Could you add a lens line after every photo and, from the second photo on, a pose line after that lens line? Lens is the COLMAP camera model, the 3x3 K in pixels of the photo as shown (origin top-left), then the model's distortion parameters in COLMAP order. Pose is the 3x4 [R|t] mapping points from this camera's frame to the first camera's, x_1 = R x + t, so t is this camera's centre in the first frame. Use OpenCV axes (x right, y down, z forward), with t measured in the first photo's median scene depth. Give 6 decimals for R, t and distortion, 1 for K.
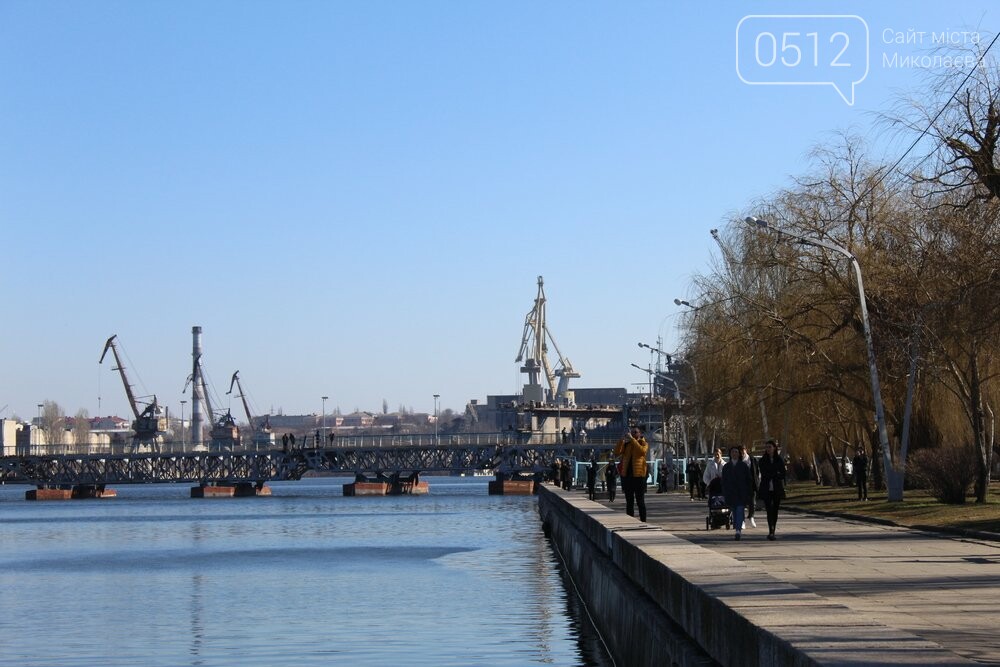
lens RADIAL K [[6900.1, 0, 500.0], [0, 6900.1, 333.5], [0, 0, 1]] dist [1.988852, 14.789818]
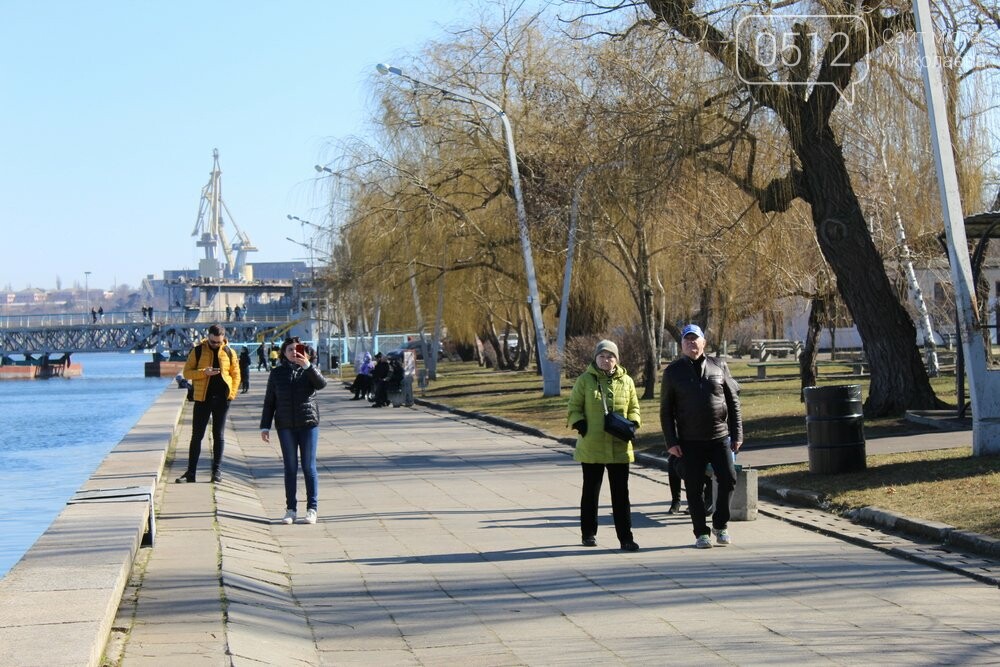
lens RADIAL K [[6369.9, 0, 500.6], [0, 6369.9, 270.7], [0, 0, 1]] dist [0.144459, 439.343537]
pose [[0.999023, -0.009243, 0.043227, 0.007796], [0.008817, 0.999911, 0.010027, 0.000347], [-0.043316, -0.009636, 0.999015, 0.100415]]
